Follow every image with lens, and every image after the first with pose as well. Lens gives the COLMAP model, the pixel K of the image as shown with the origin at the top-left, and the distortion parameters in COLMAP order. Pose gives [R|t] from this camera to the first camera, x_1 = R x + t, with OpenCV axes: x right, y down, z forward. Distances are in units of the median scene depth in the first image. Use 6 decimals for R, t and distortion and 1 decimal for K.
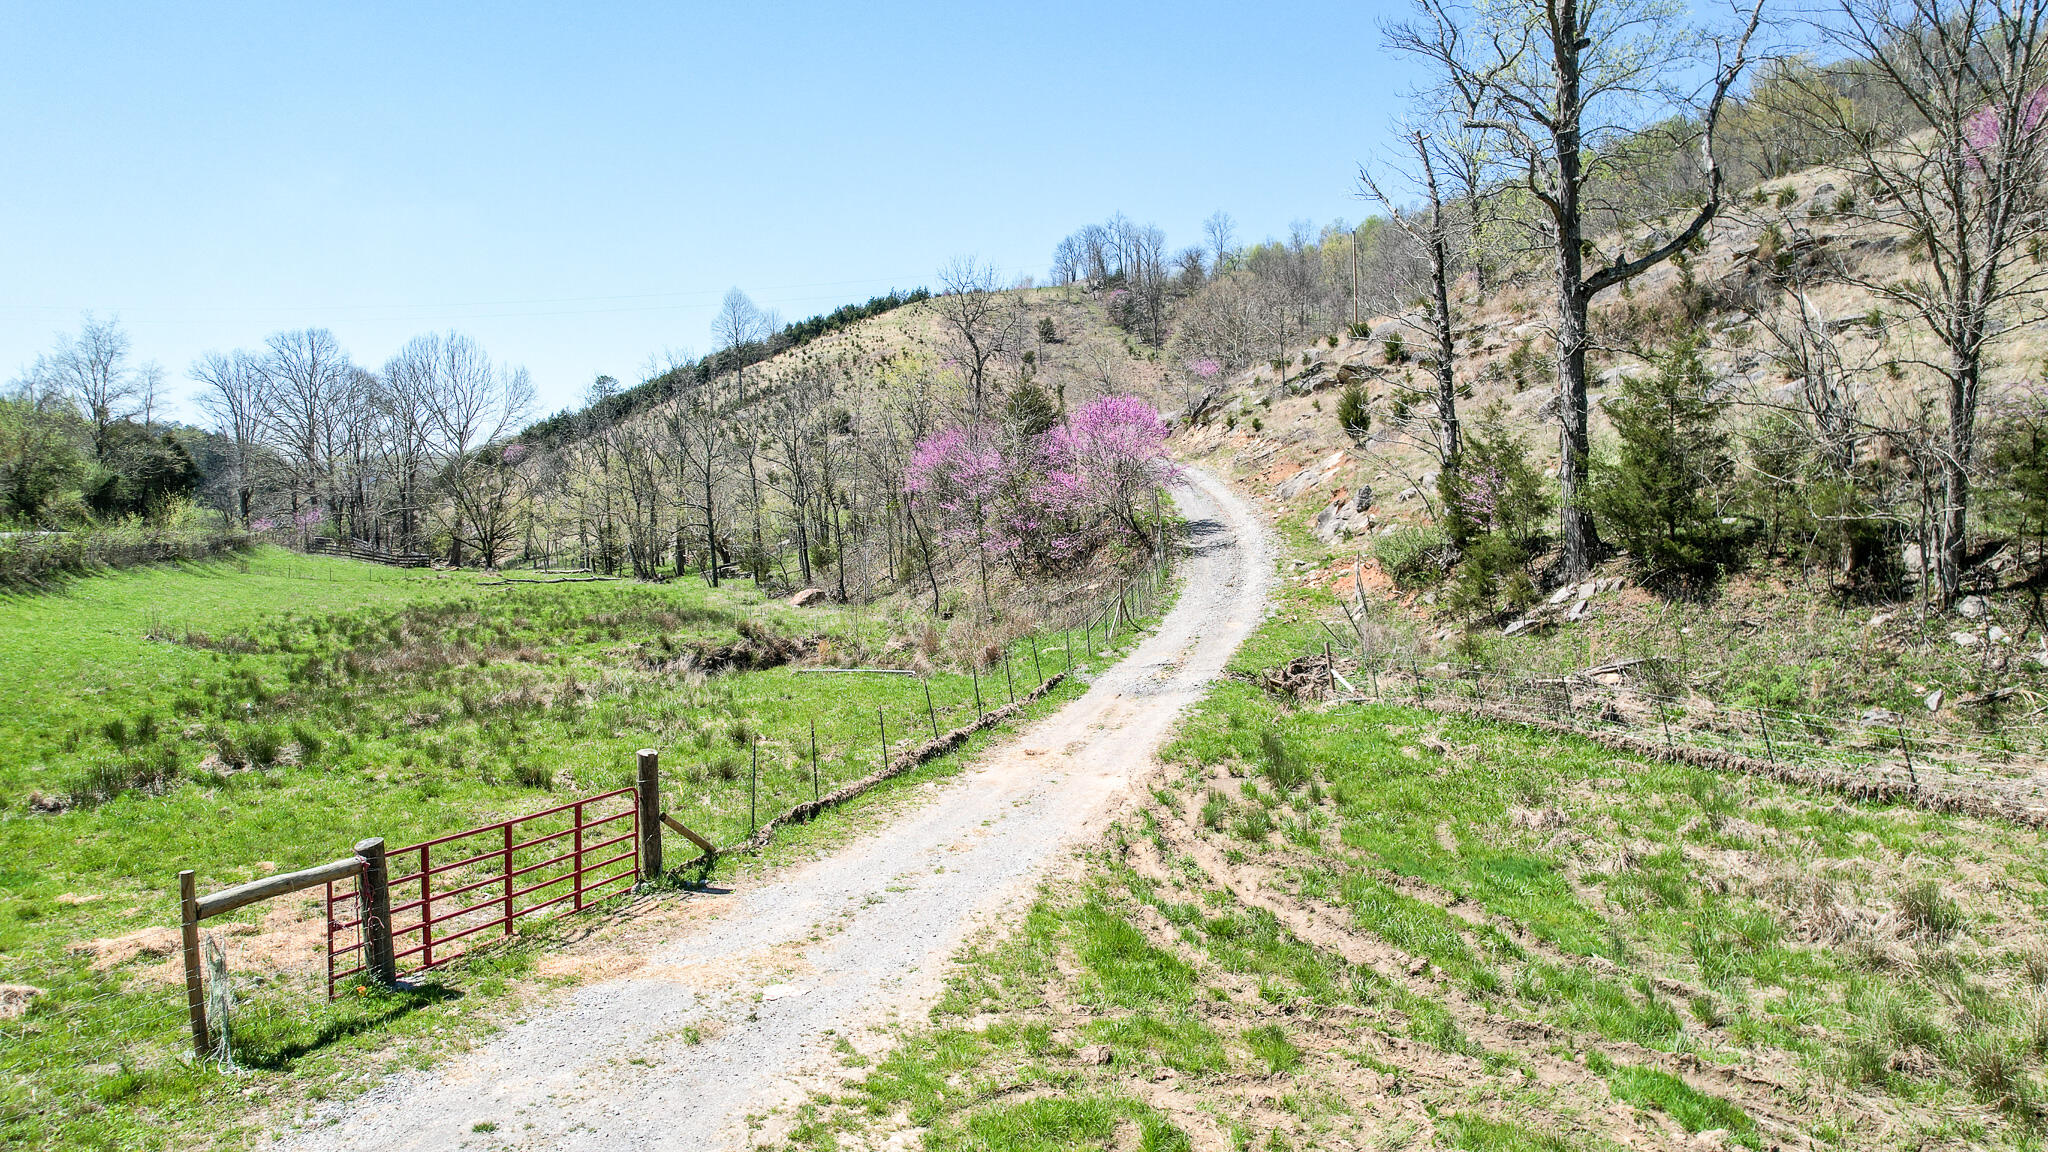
lens RADIAL K [[1307.5, 0, 1019.6], [0, 1307.5, 586.1], [0, 0, 1]] dist [-0.079694, 0.074354]
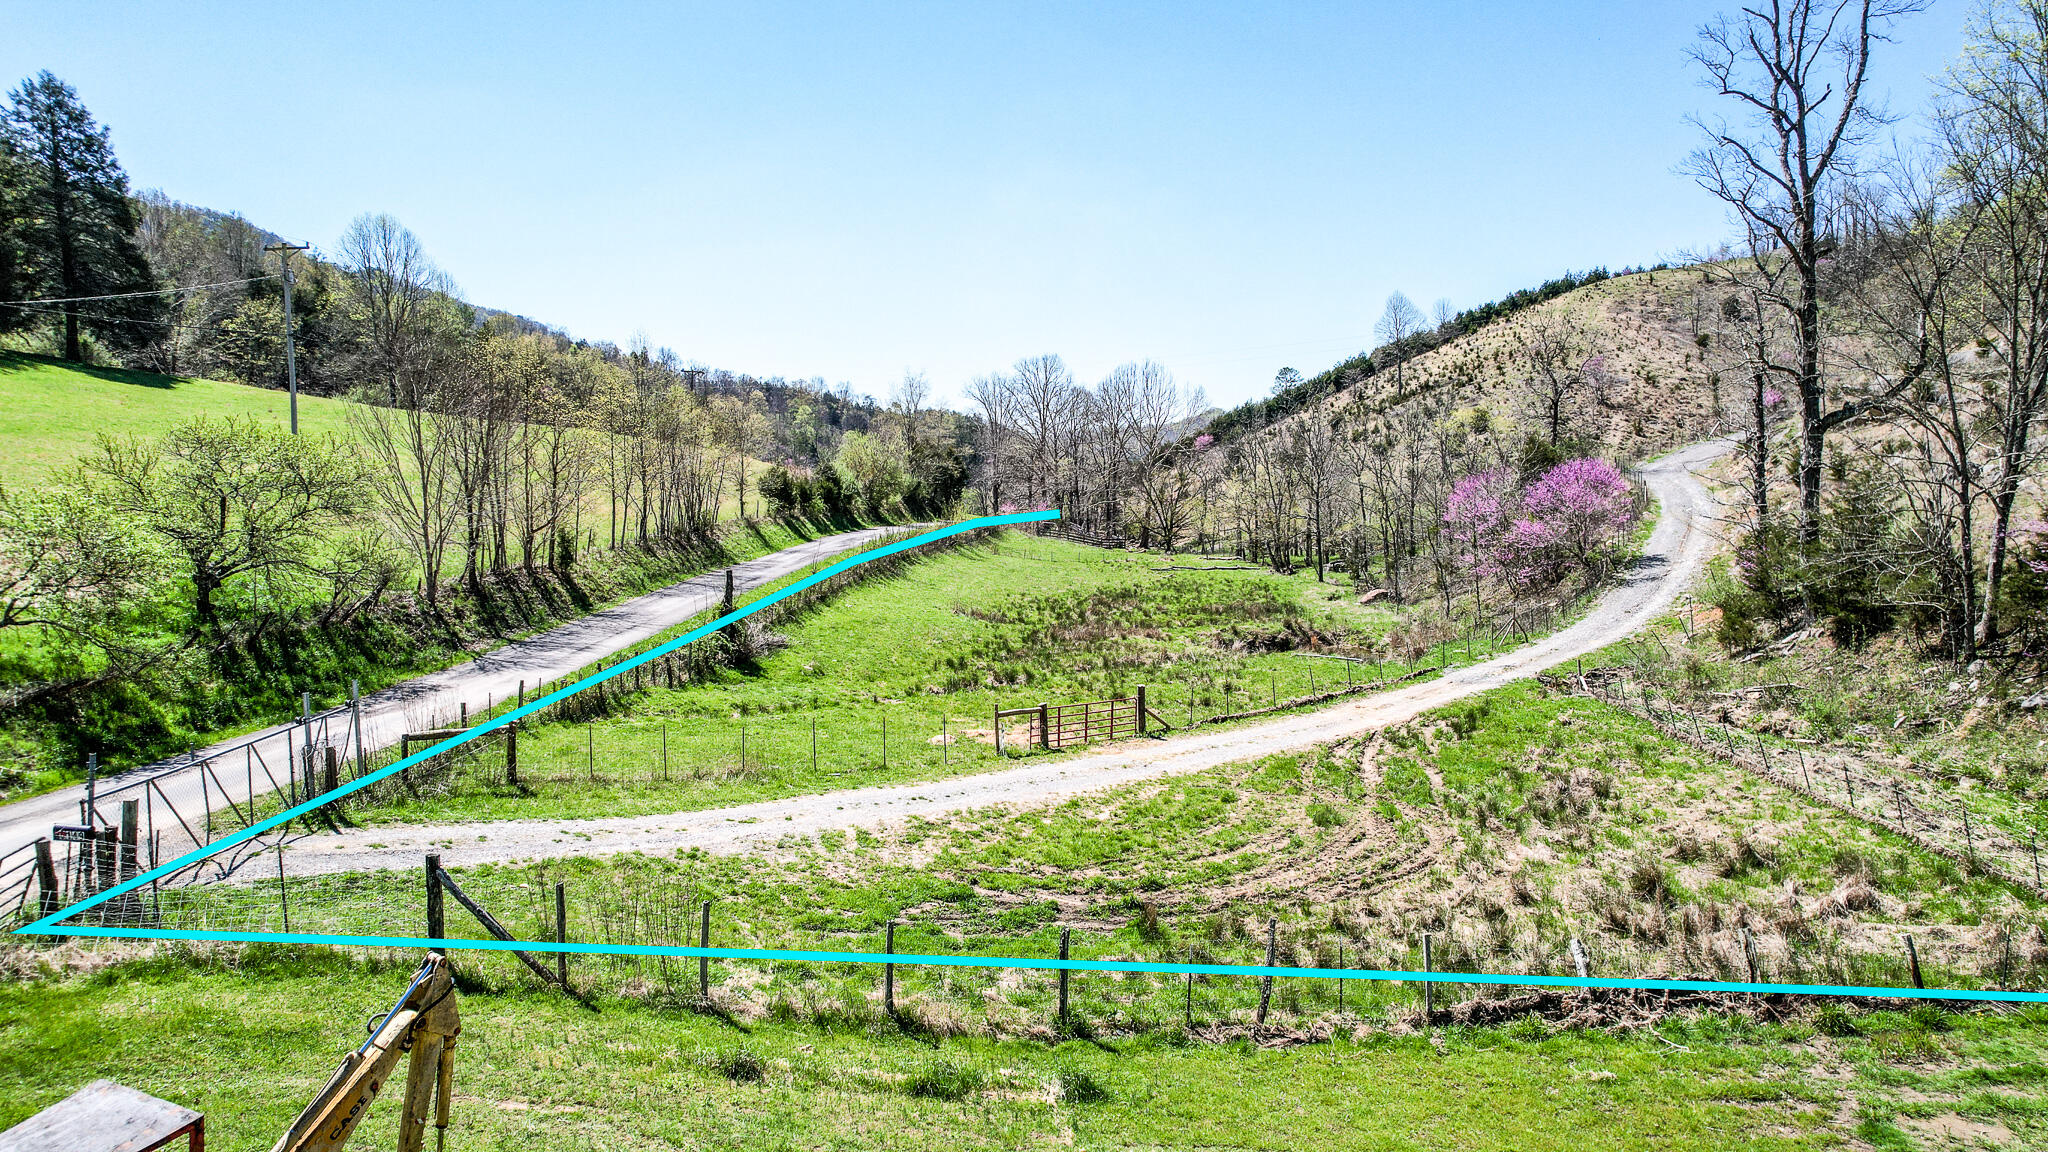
lens RADIAL K [[1307.5, 0, 1010.3], [0, 1307.5, 576.4], [0, 0, 1]] dist [-0.079694, 0.074354]
pose [[0.863111, 0.038127, -0.503573, 0.160891], [-0.029063, 0.999243, 0.025842, -0.030740], [0.504177, -0.007669, 0.863566, -0.283204]]
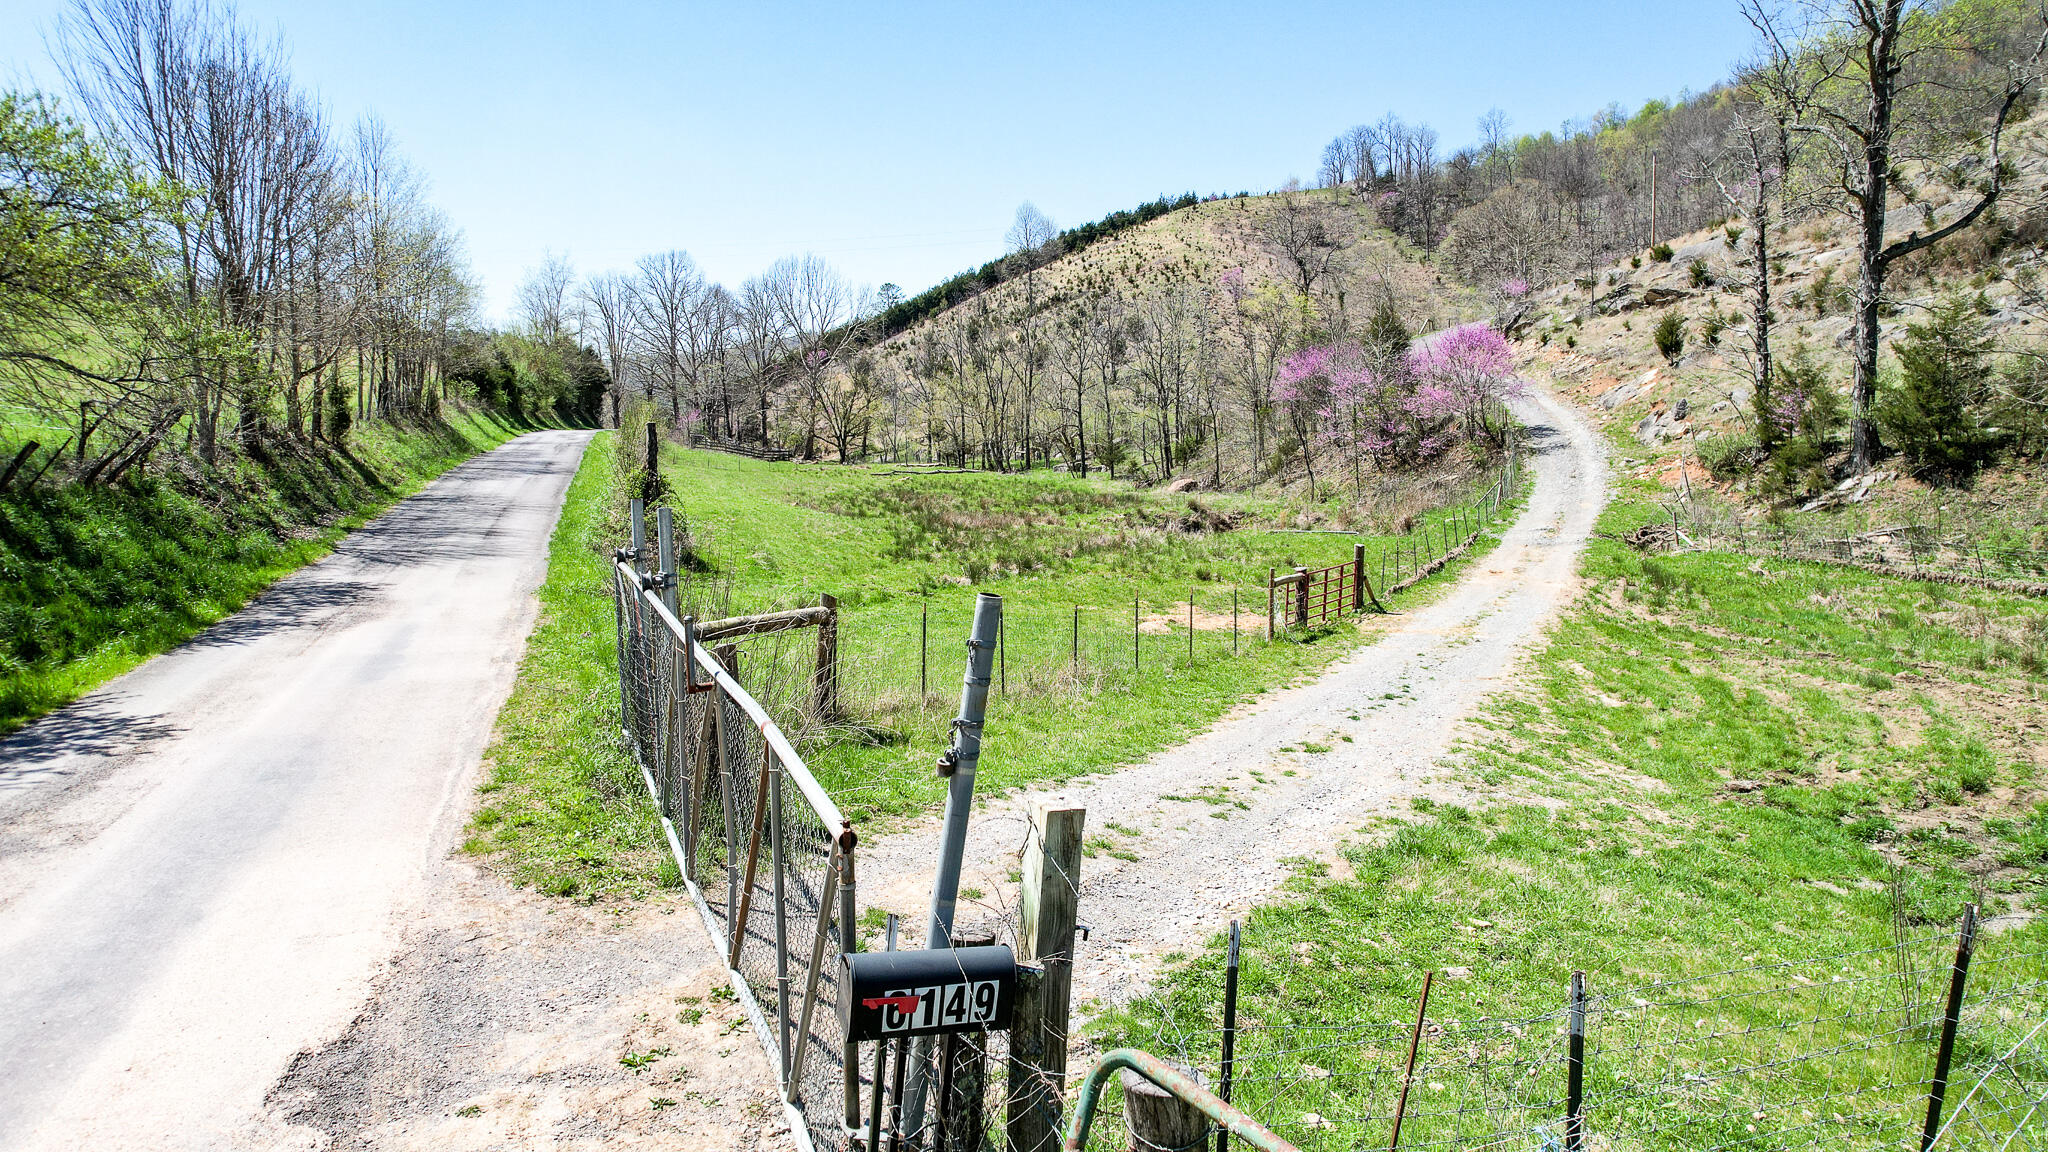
lens RADIAL K [[1307.5, 0, 1024.2], [0, 1307.5, 588.1], [0, 0, 1]] dist [-0.079694, 0.074354]
pose [[0.984979, 0.023575, -0.171058, -0.088490], [-0.010075, 0.996795, 0.079363, 0.007607], [0.172381, -0.076447, 0.982059, -0.211203]]
